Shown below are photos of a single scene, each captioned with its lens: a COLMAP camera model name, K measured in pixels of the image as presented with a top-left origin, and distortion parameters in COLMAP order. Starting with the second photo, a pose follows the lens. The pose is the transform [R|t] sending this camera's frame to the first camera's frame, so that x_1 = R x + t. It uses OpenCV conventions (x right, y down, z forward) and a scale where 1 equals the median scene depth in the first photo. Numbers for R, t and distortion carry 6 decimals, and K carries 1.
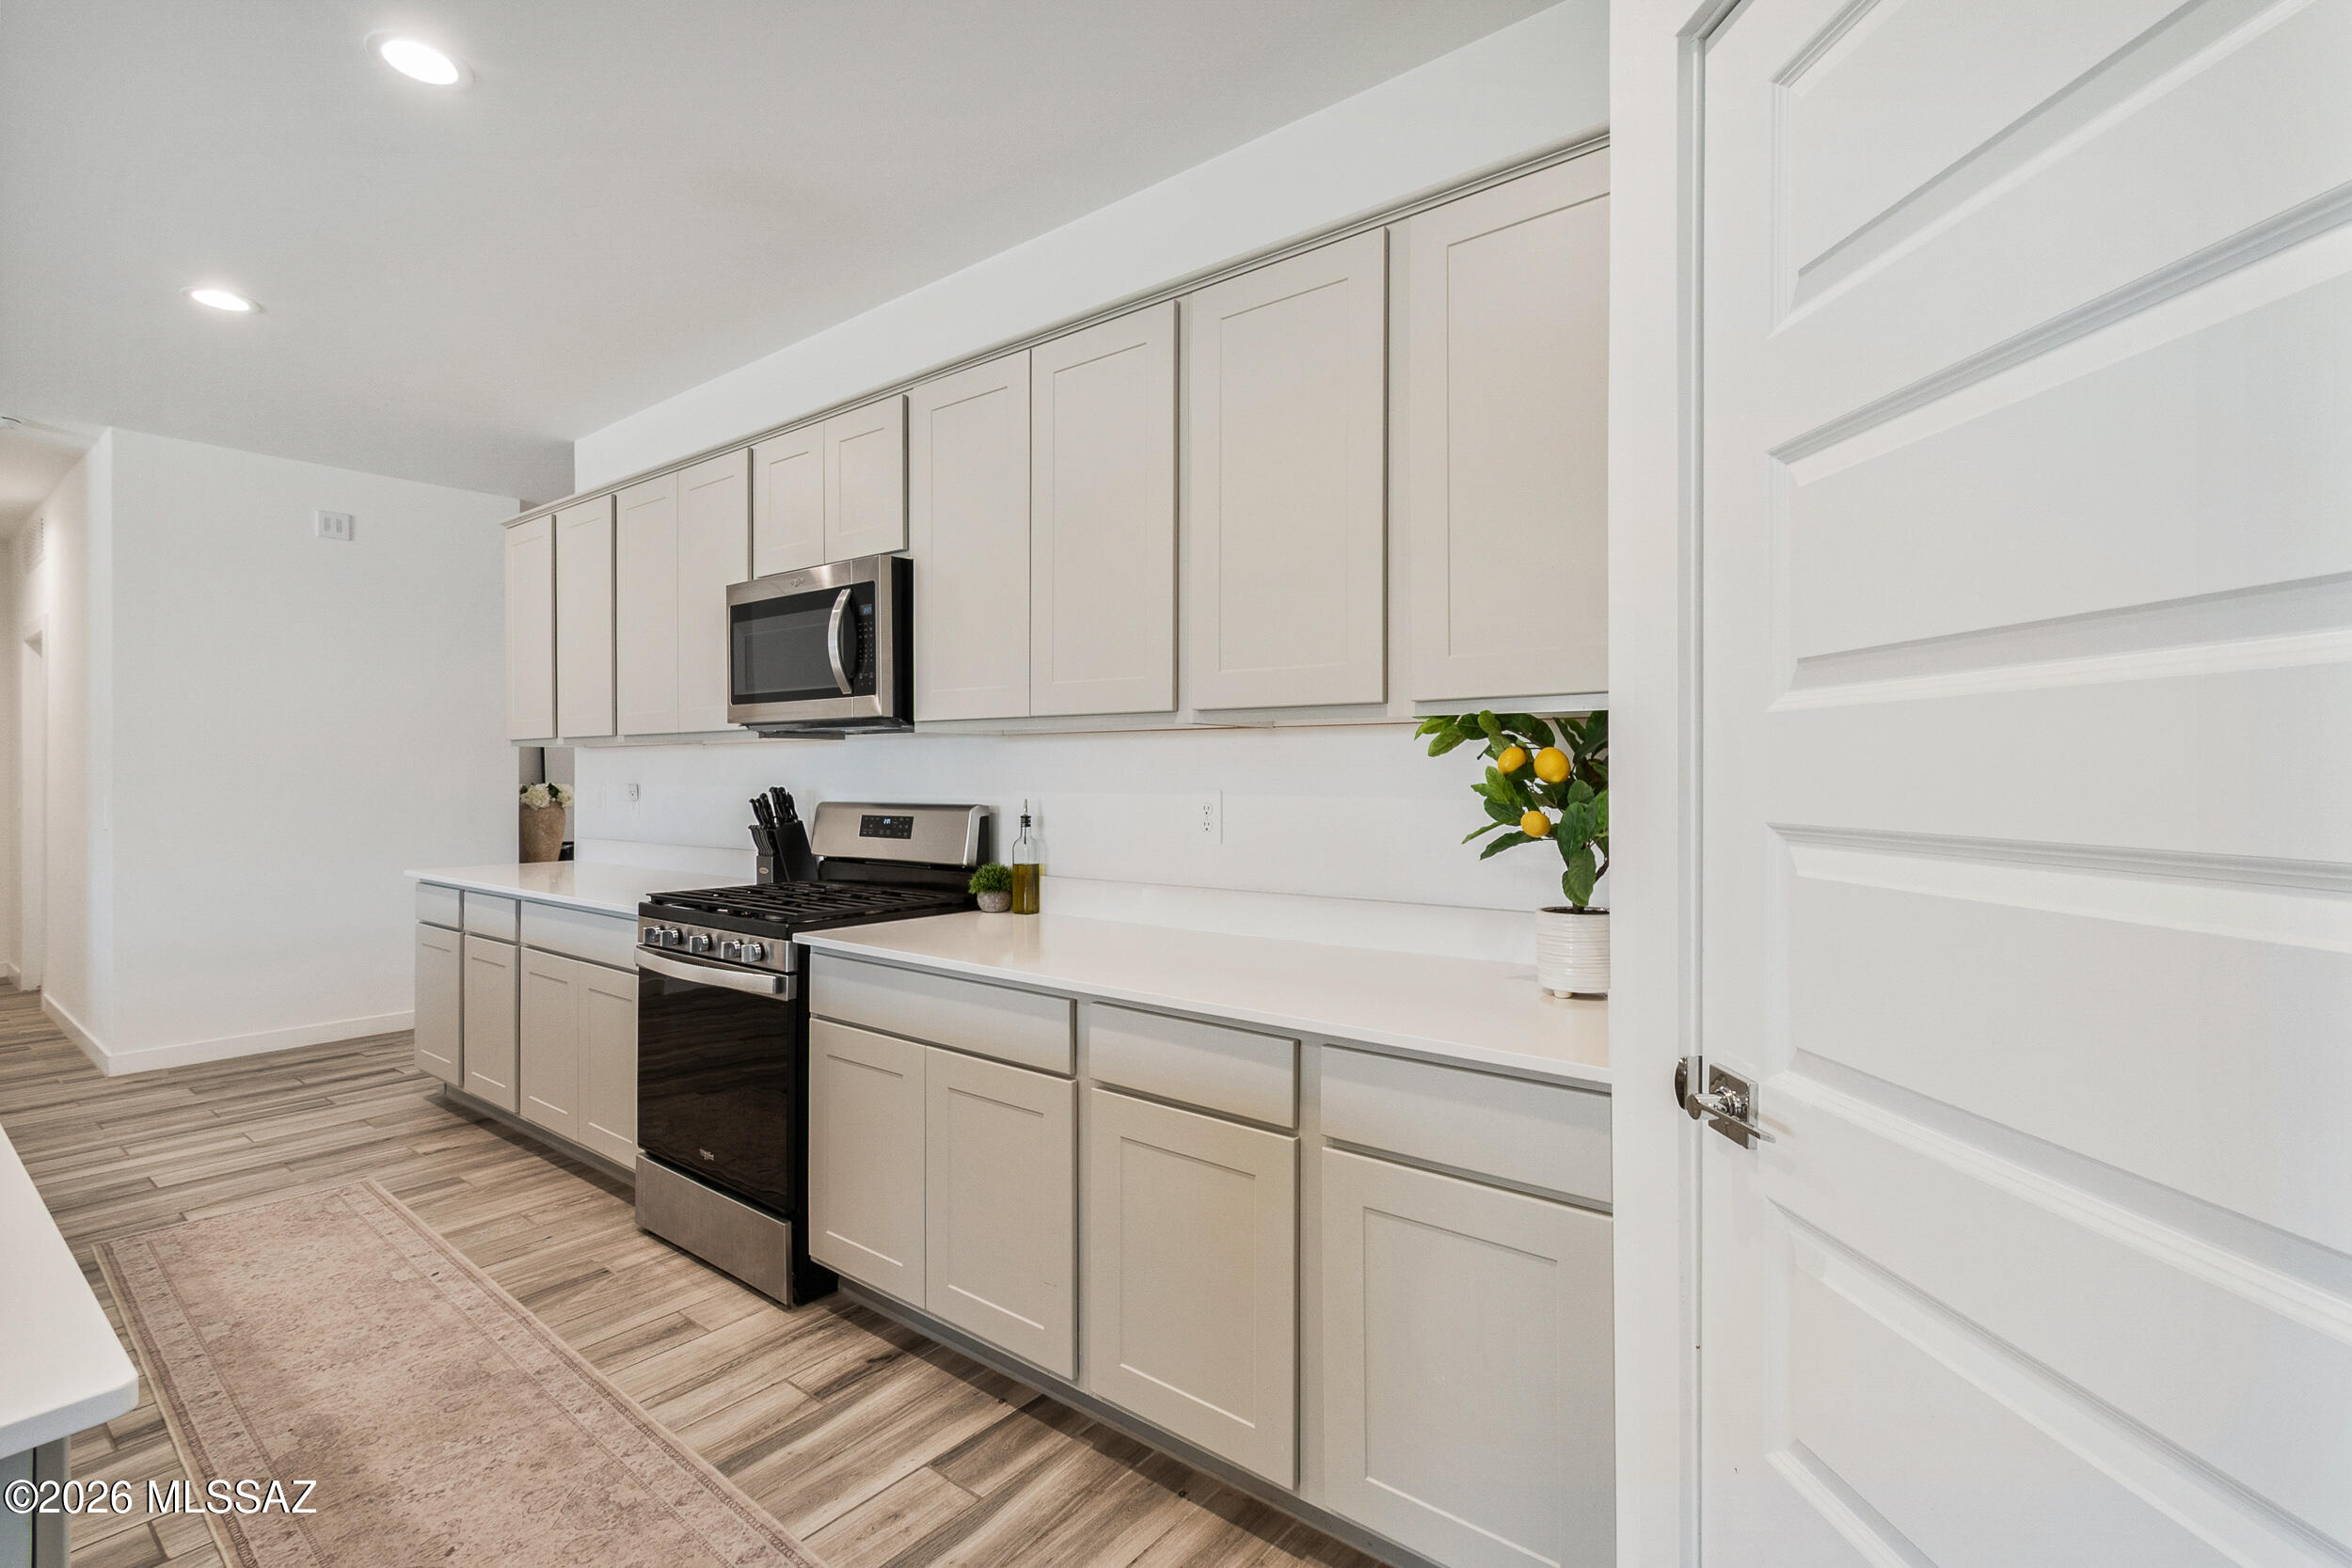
lens RADIAL K [[1068.4, 0, 1194.7], [0, 1068.4, 776.8], [0, 0, 1]] dist [0.000007, 0.000511]
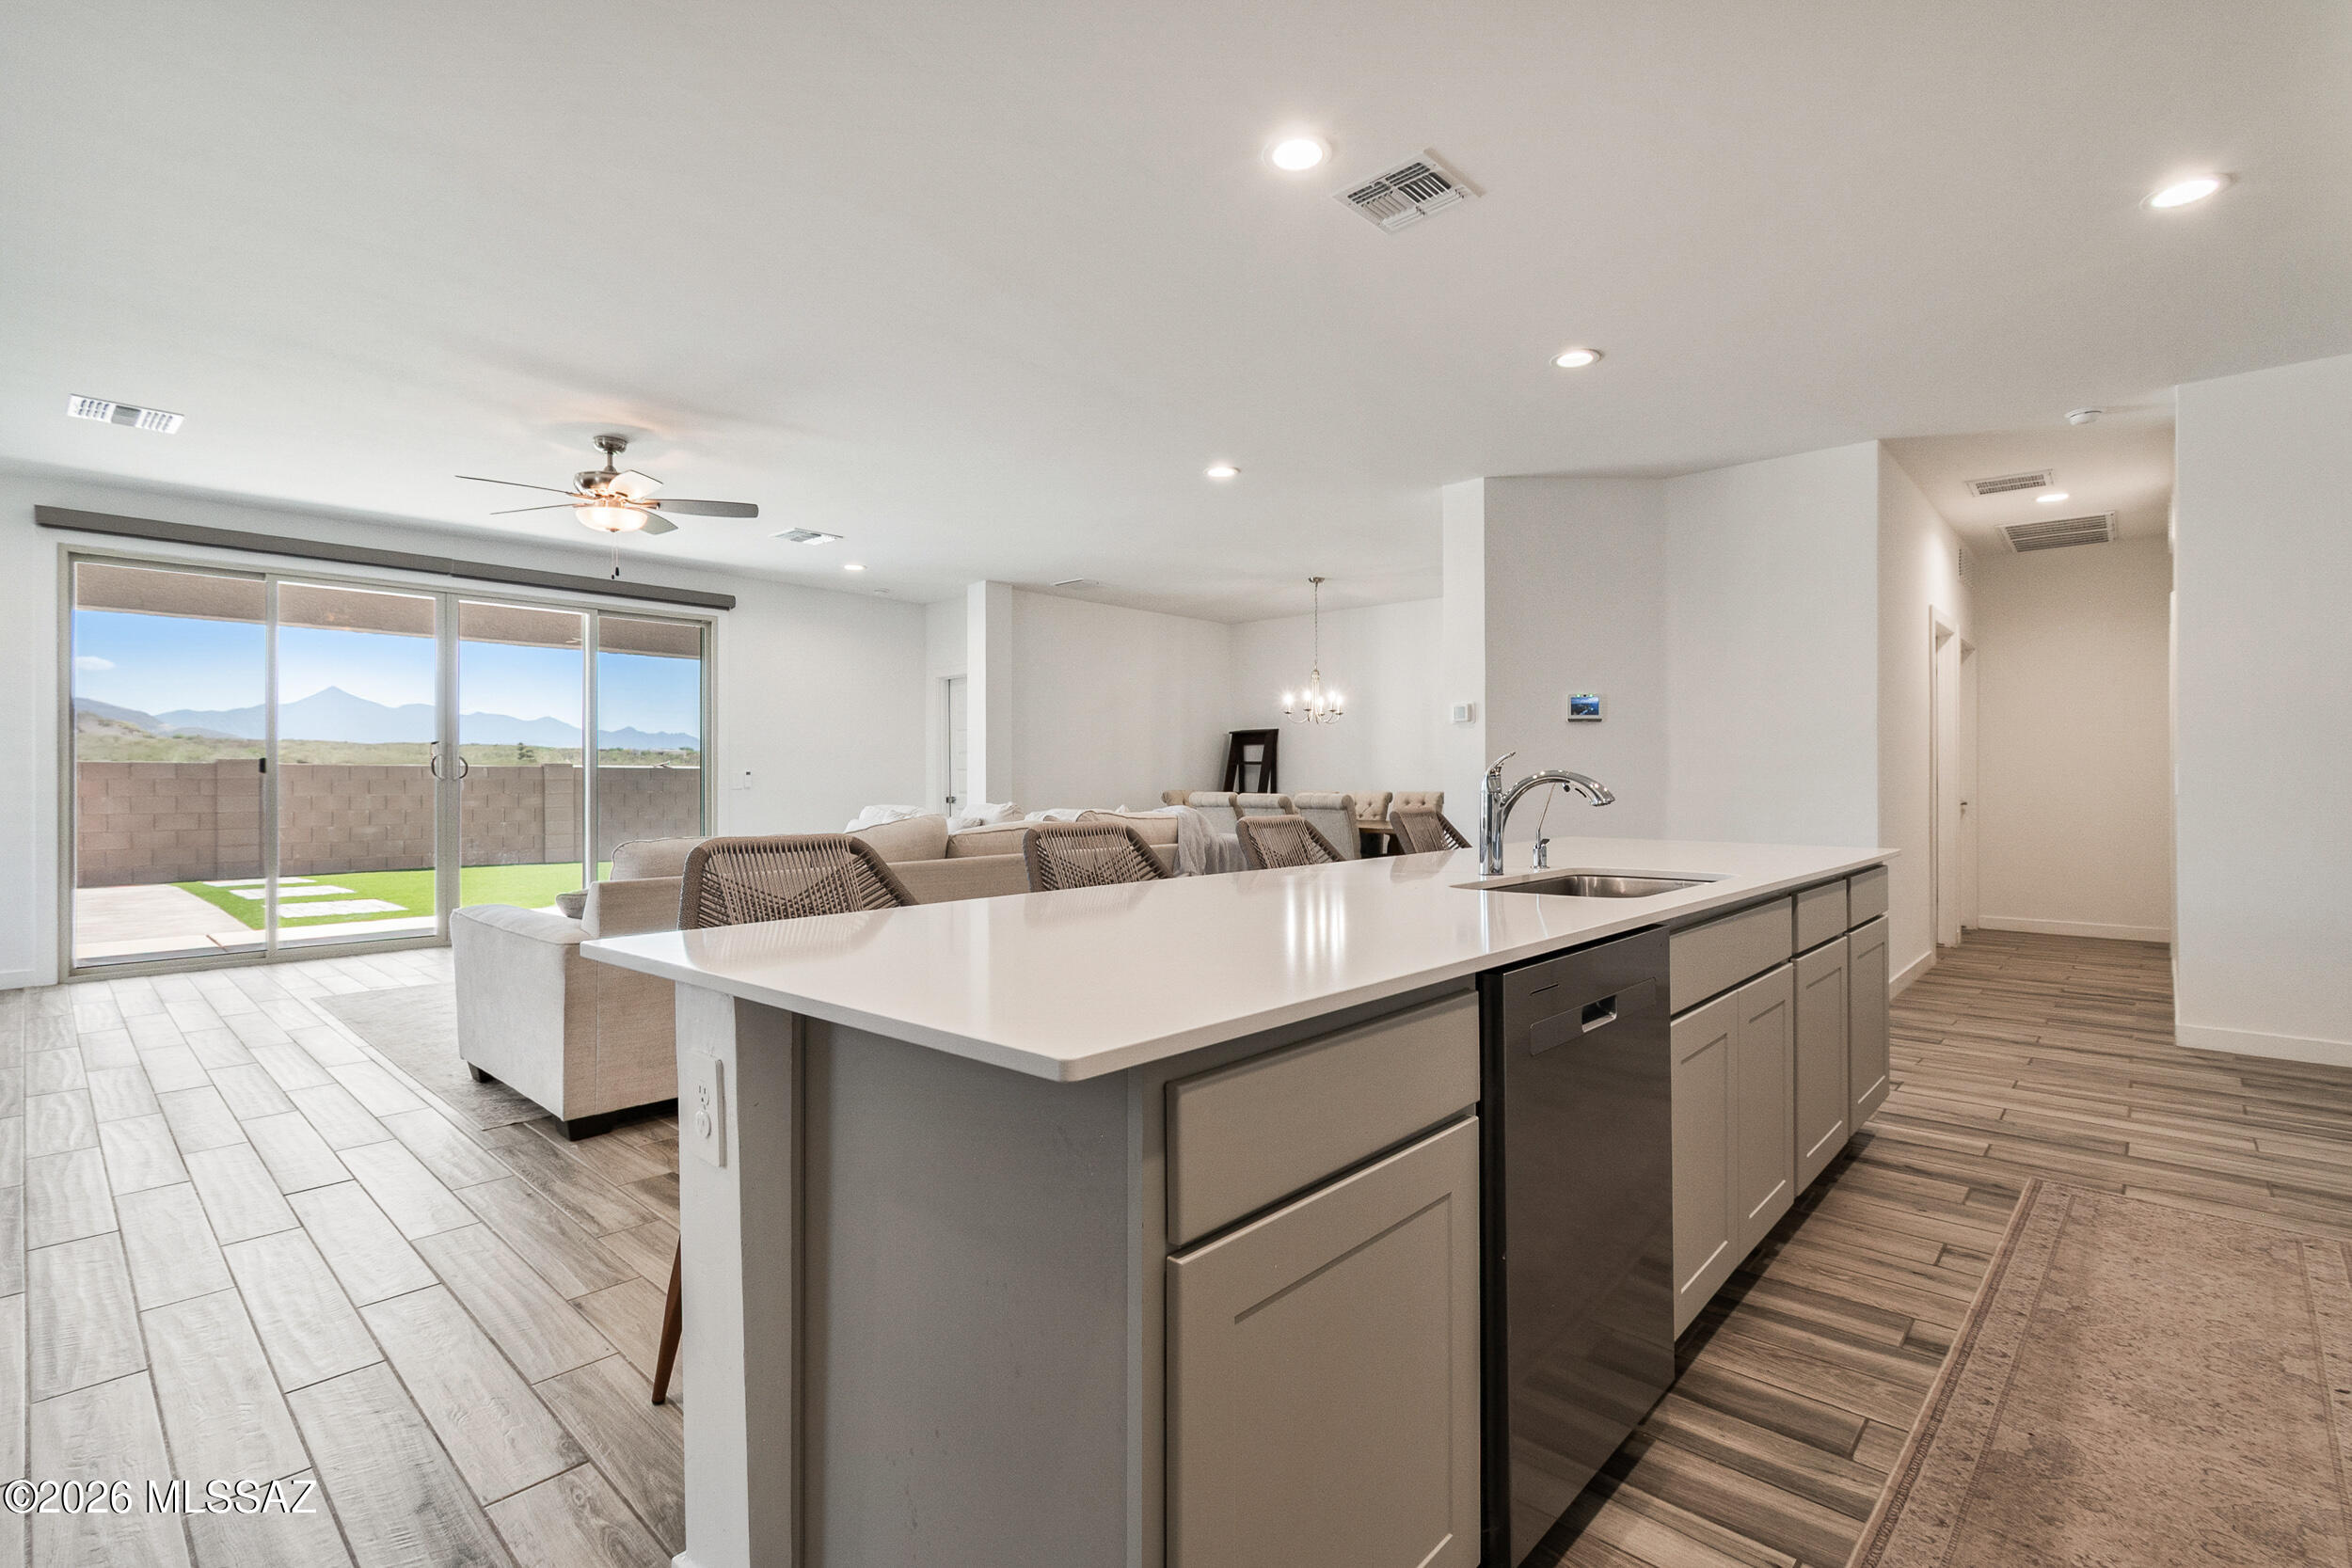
lens RADIAL K [[1068.4, 0, 1191.0], [0, 1068.4, 786.2], [0, 0, 1]] dist [0.000007, 0.000511]
pose [[-0.081912, 0.006939, -0.996615, 0.054041], [0.000906, 0.999976, 0.006887, 0.054332], [0.996639, -0.000339, -0.081917, 0.278259]]
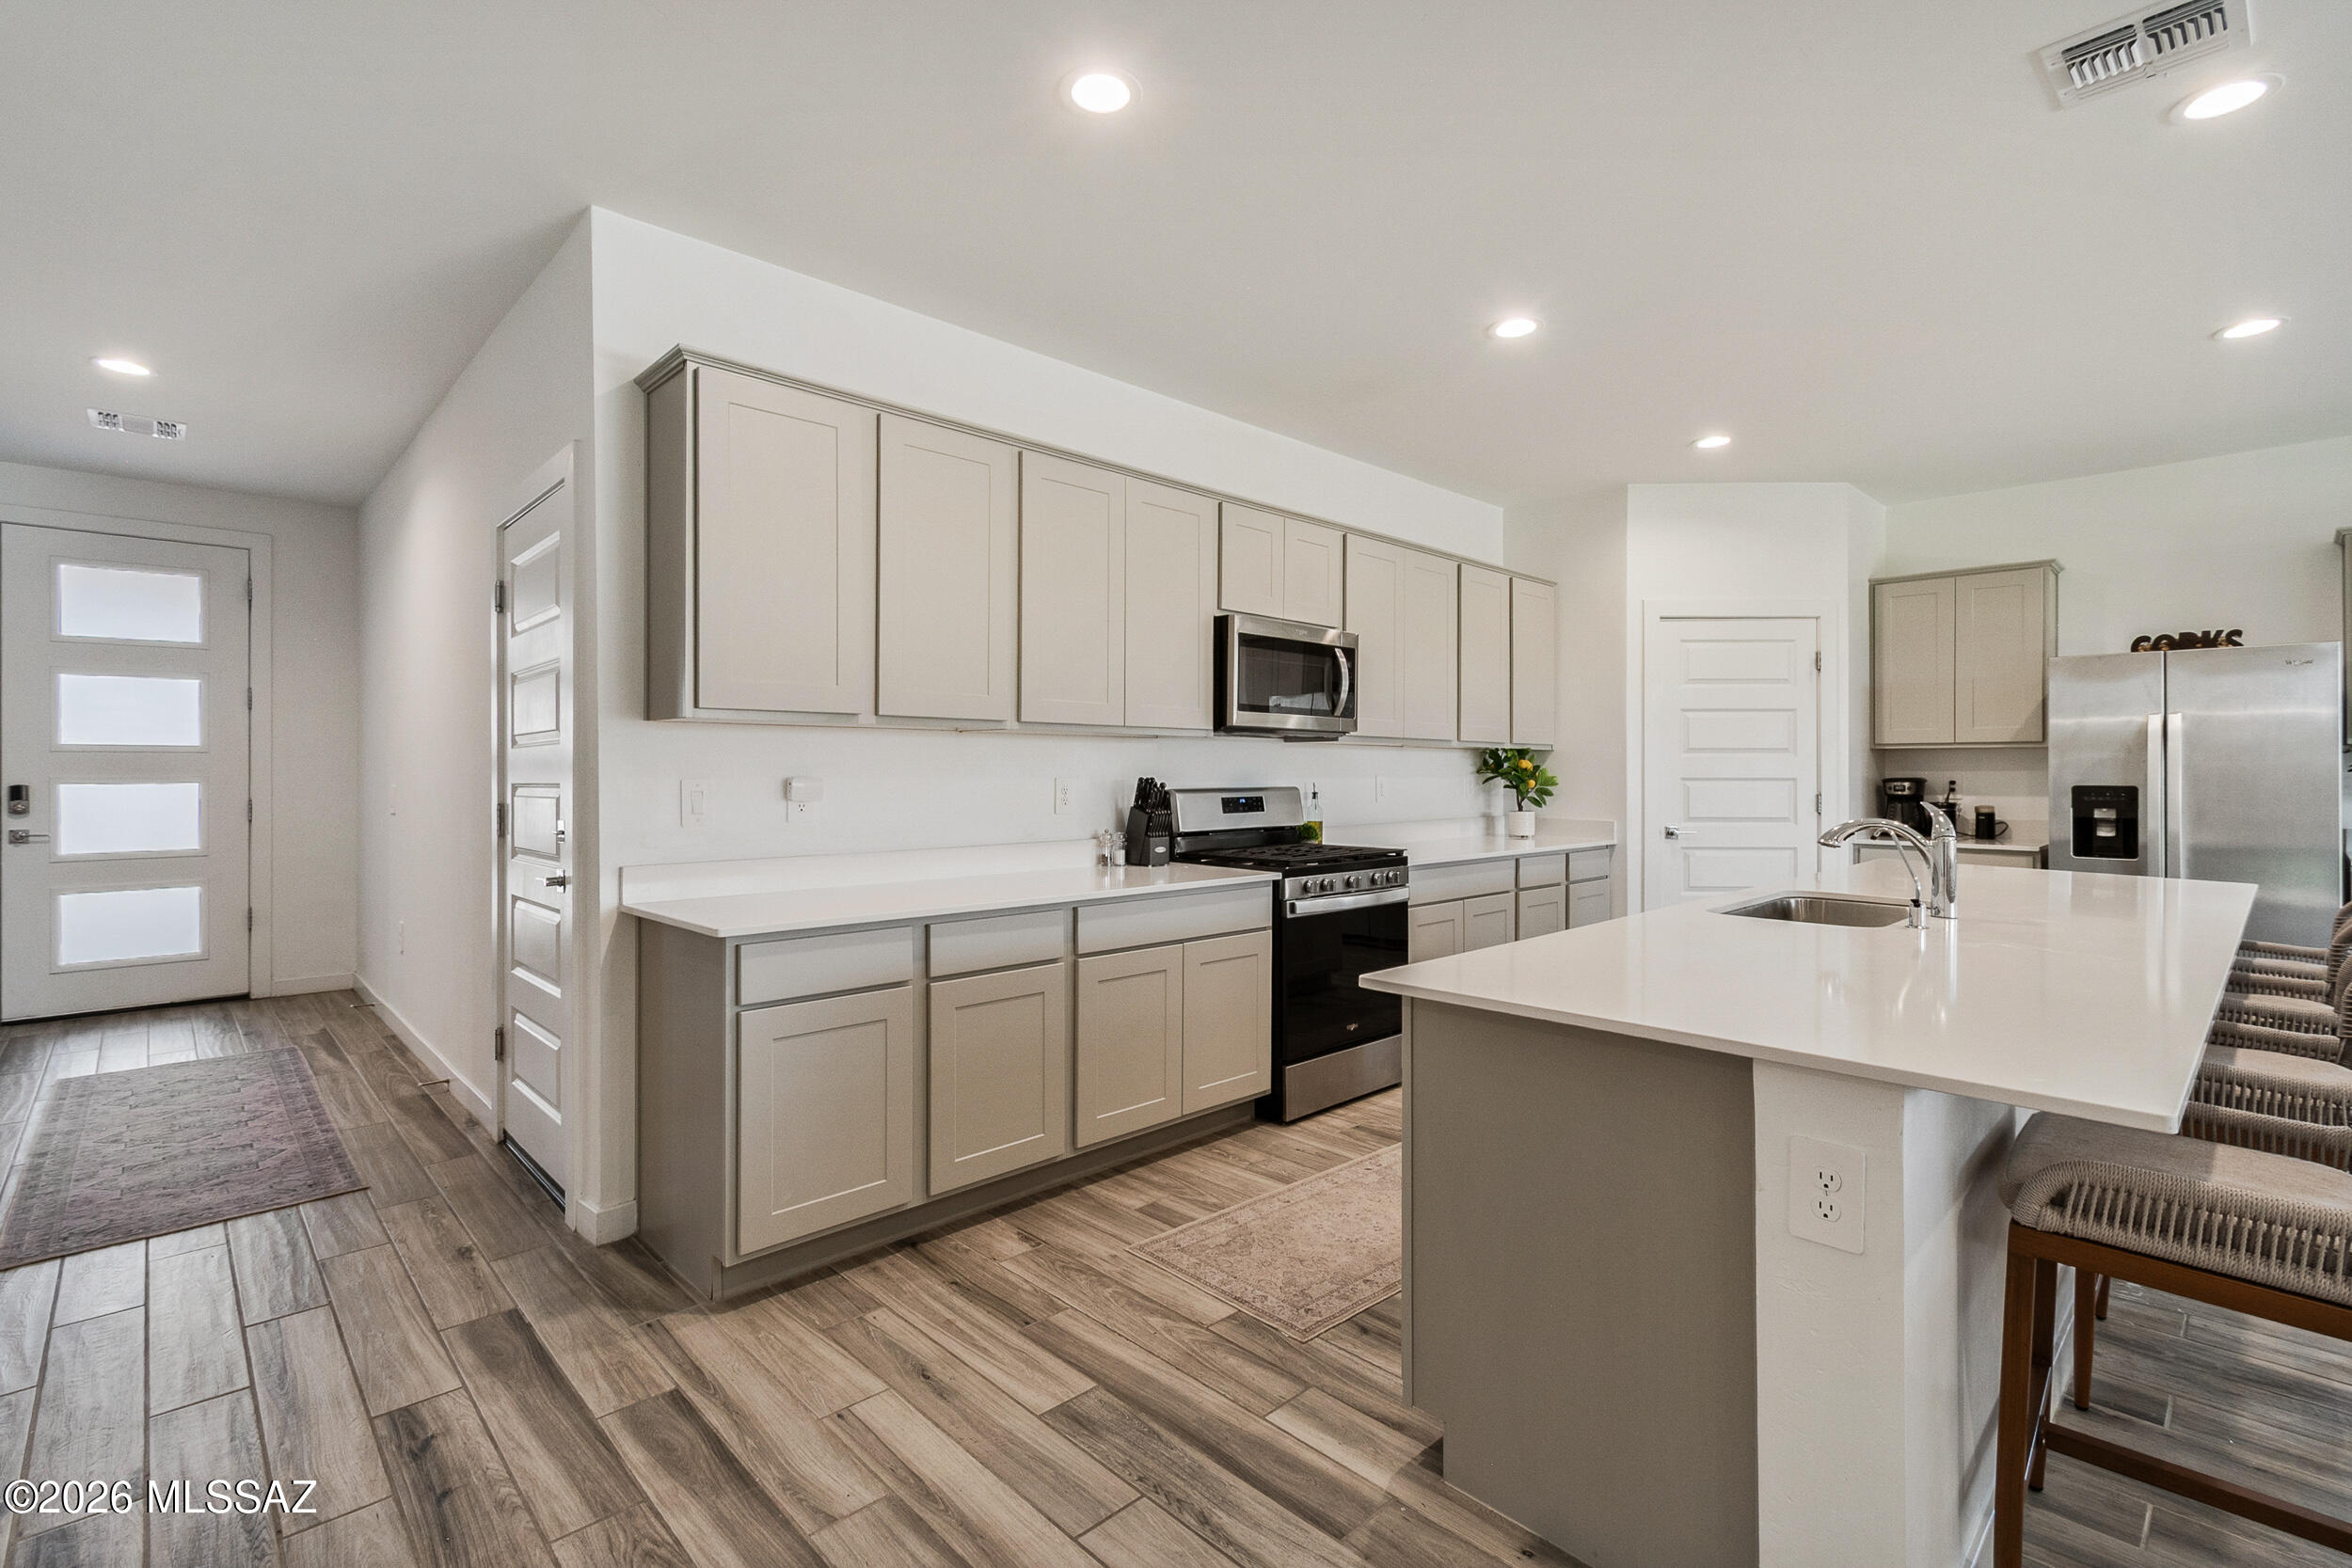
lens RADIAL K [[1068.4, 0, 1176.7], [0, 1068.4, 768.7], [0, 0, 1]] dist [0.000007, 0.000511]
pose [[0.147367, 0.001515, 0.989081, -1.848458], [-0.000524, 0.999999, -0.001453, 0.002300], [-0.989082, -0.000304, 0.147368, 0.973063]]
